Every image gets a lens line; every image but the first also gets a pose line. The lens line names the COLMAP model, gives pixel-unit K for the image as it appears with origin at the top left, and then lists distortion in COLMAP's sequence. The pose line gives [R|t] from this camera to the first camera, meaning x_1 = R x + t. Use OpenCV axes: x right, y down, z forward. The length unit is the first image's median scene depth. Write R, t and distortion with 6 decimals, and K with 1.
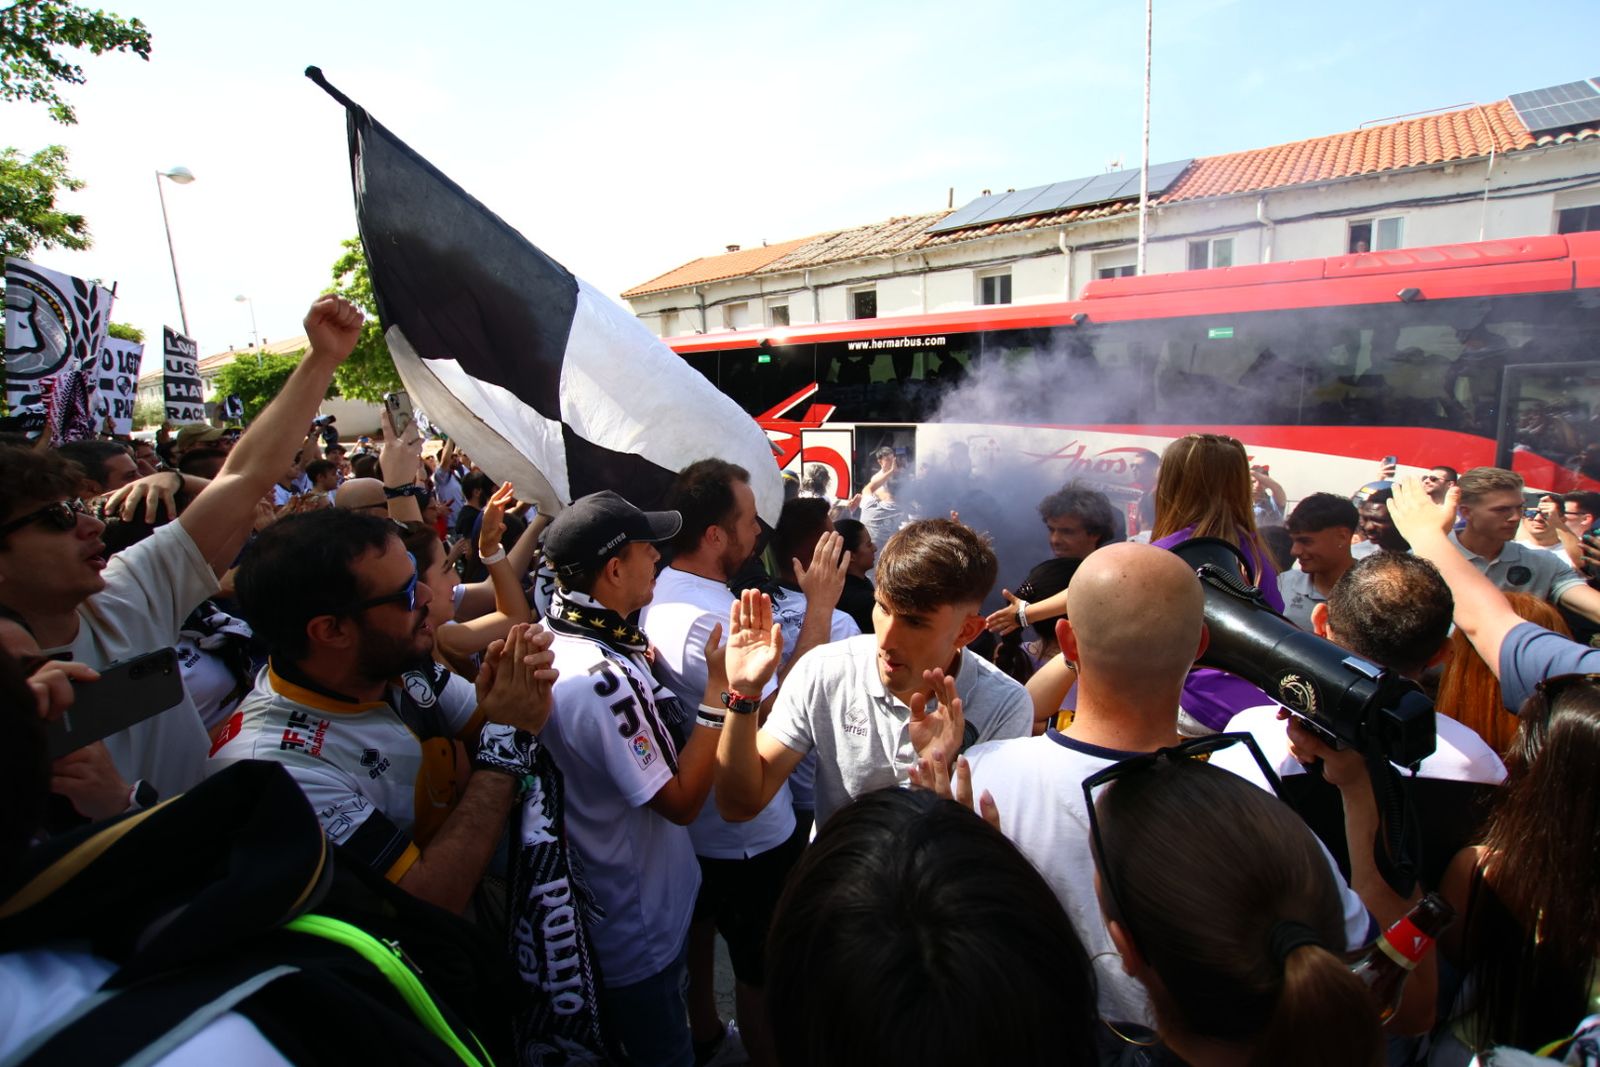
lens RADIAL K [[783.9, 0, 776.0], [0, 783.9, 518.1], [0, 0, 1]] dist [-0.031038, 0.002470]
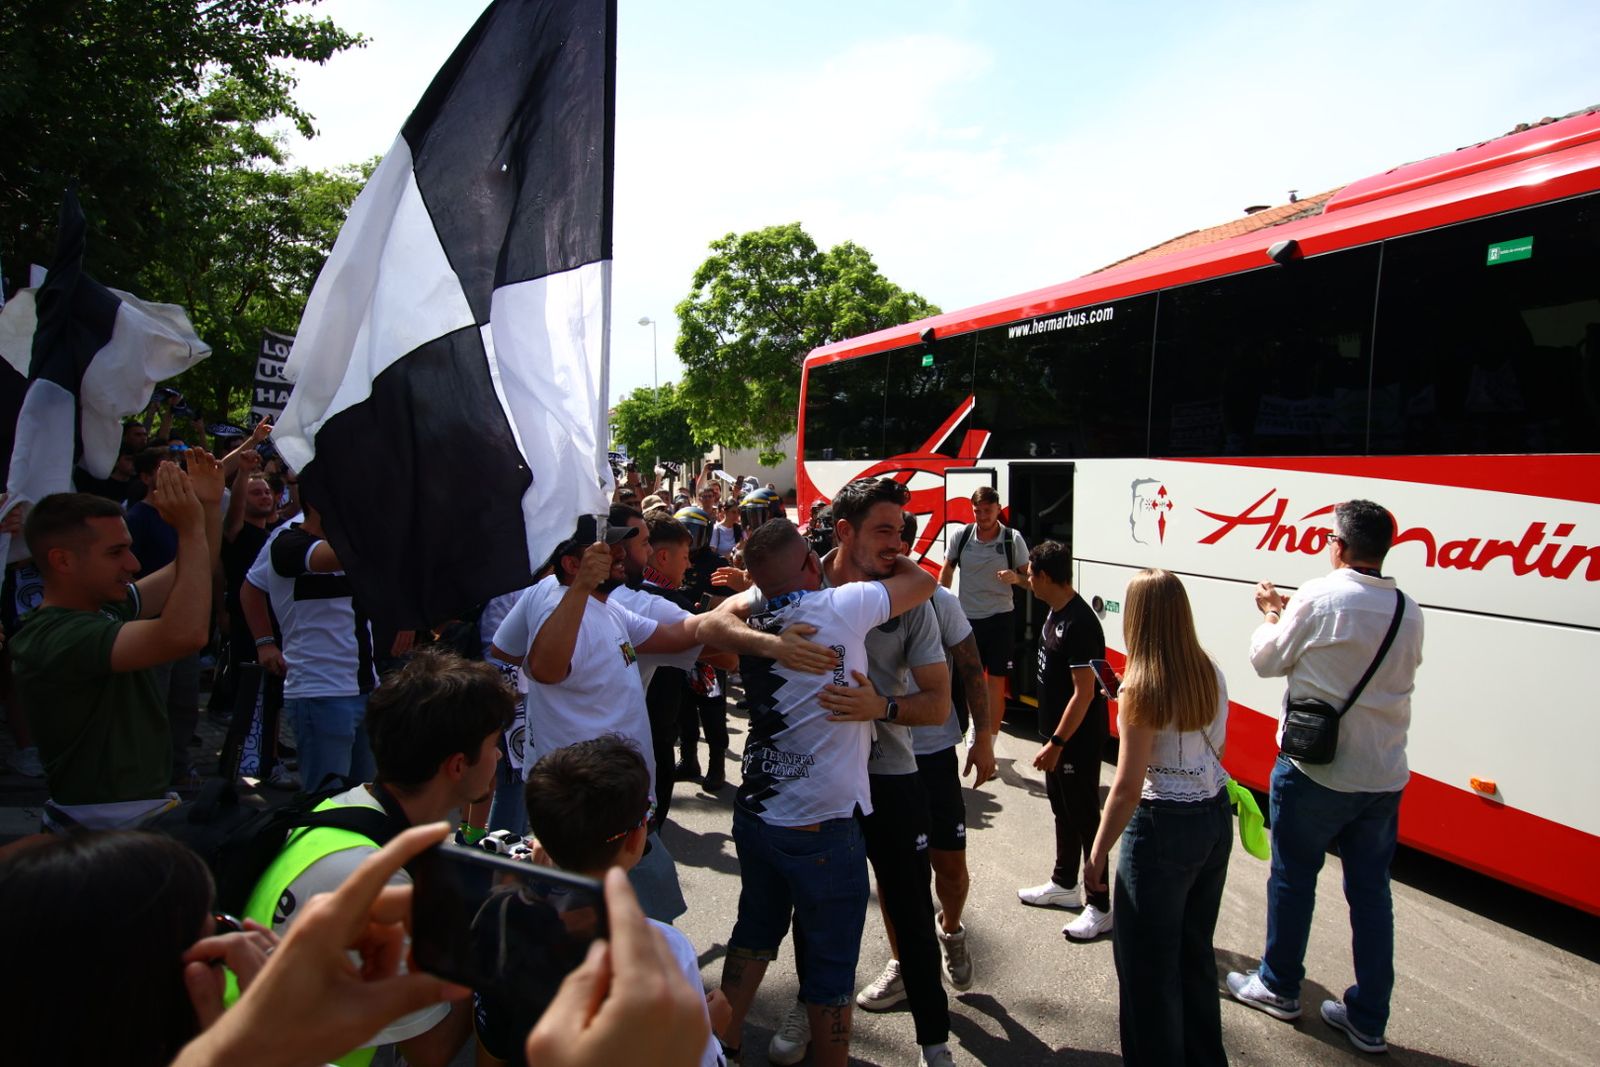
lens RADIAL K [[1207.7, 0, 748.1], [0, 1207.7, 517.3], [0, 0, 1]] dist [-0.015424, 0.010103]
pose [[0.814453, 0.057614, -0.577362, 0.283588], [-0.123222, 0.989535, -0.075079, 0.007545], [0.566994, 0.132292, 0.813029, 0.096027]]
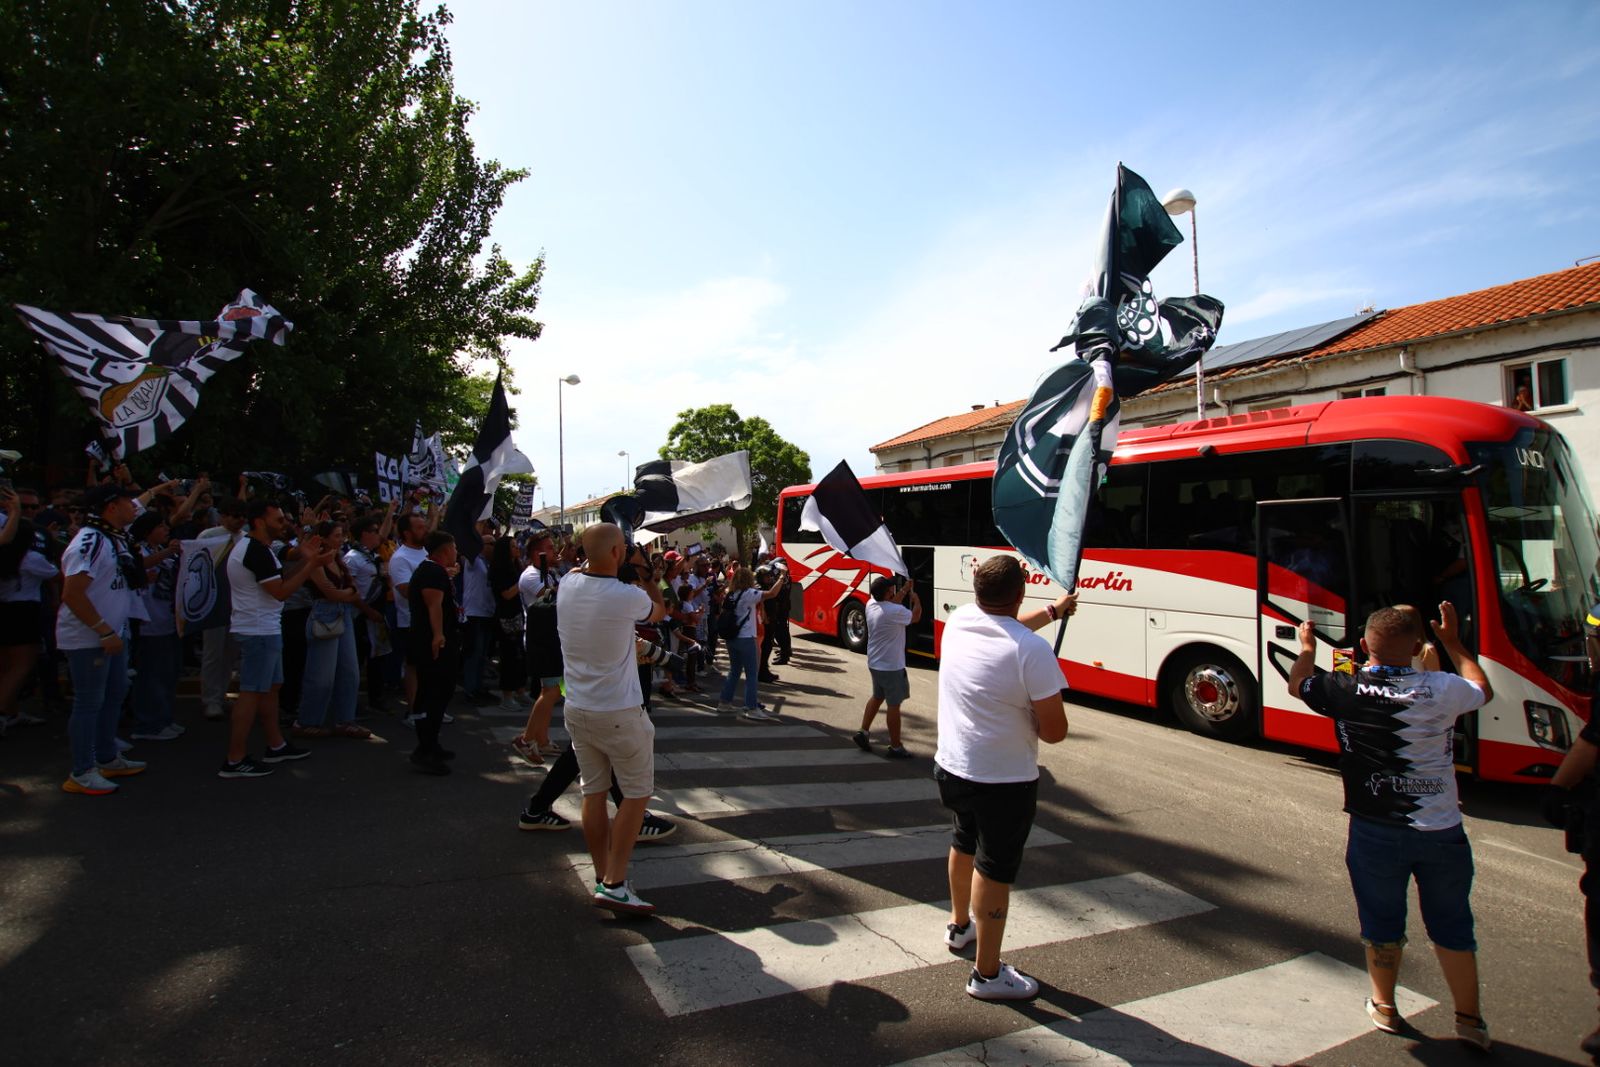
lens RADIAL K [[783.9, 0, 768.8], [0, 783.9, 515.1], [0, 0, 1]] dist [-0.031038, 0.002470]
pose [[0.896520, 0.021001, -0.442505, 0.298055], [-0.102836, 0.981456, -0.161768, 0.040971], [0.430901, 0.190533, 0.882055, -0.179939]]
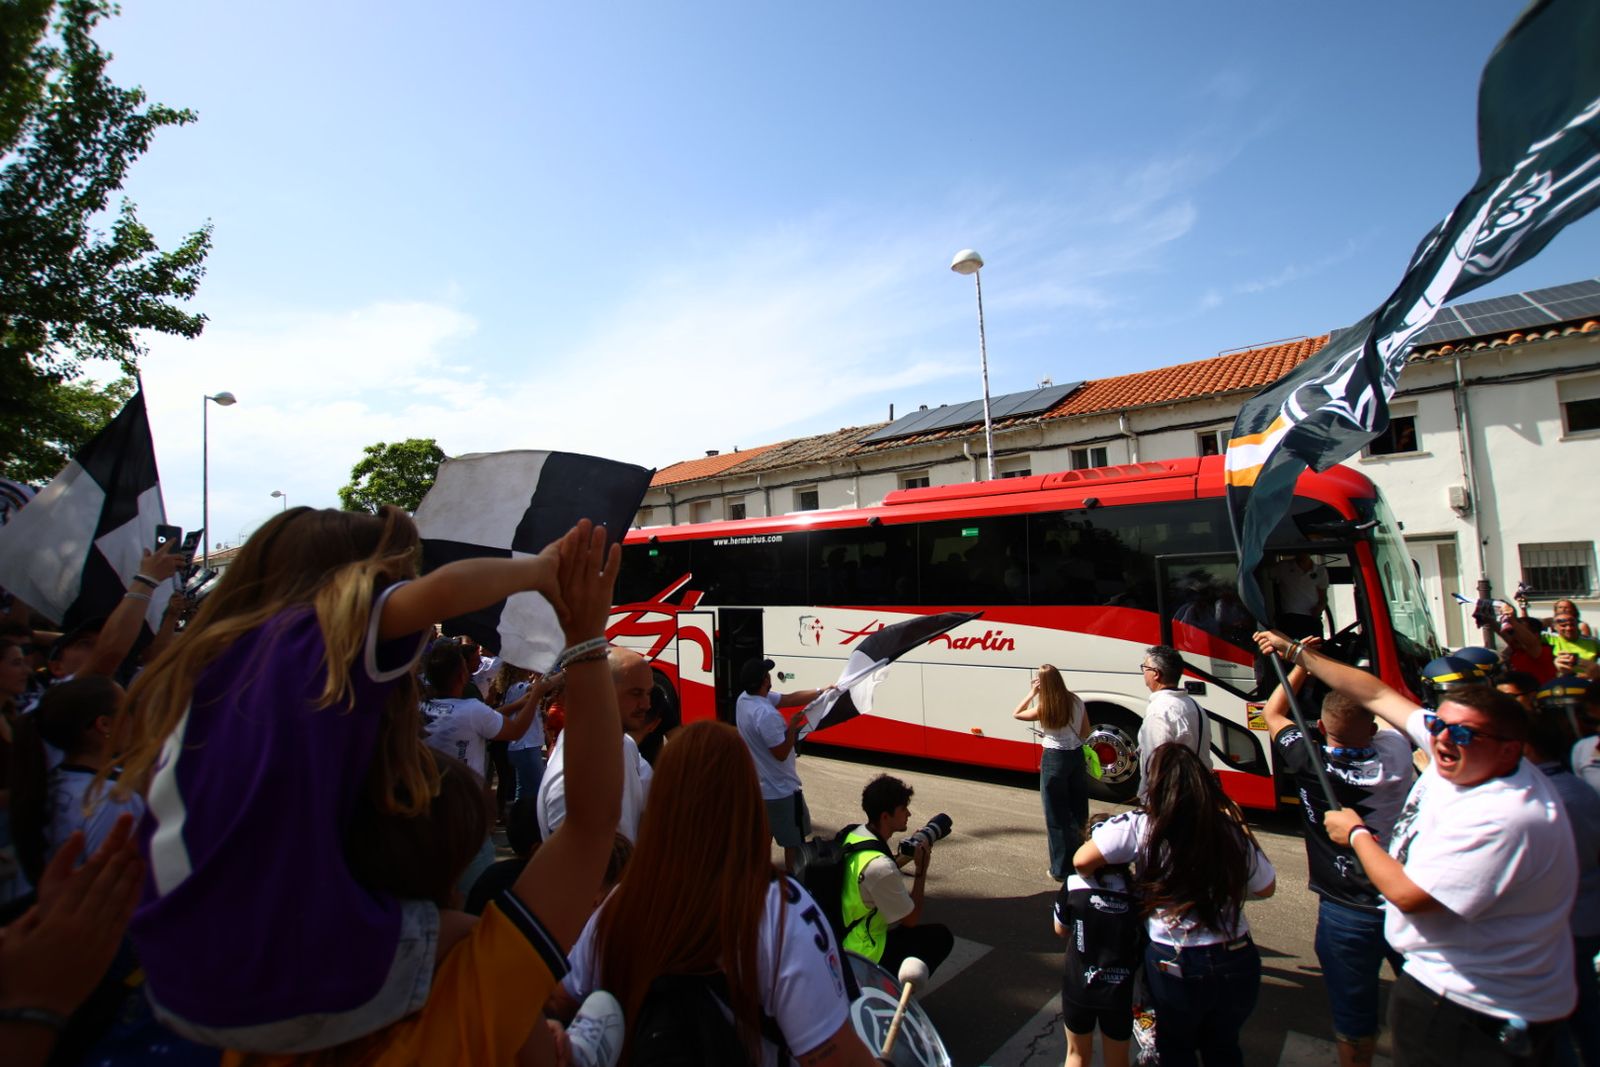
lens RADIAL K [[783.9, 0, 792.9], [0, 783.9, 506.0], [0, 0, 1]] dist [-0.031038, 0.002470]
pose [[0.999637, 0.000055, -0.026959, 0.148274], [-0.006876, 0.967440, -0.253007, 0.016970], [0.026067, 0.253101, 0.967089, -0.102242]]
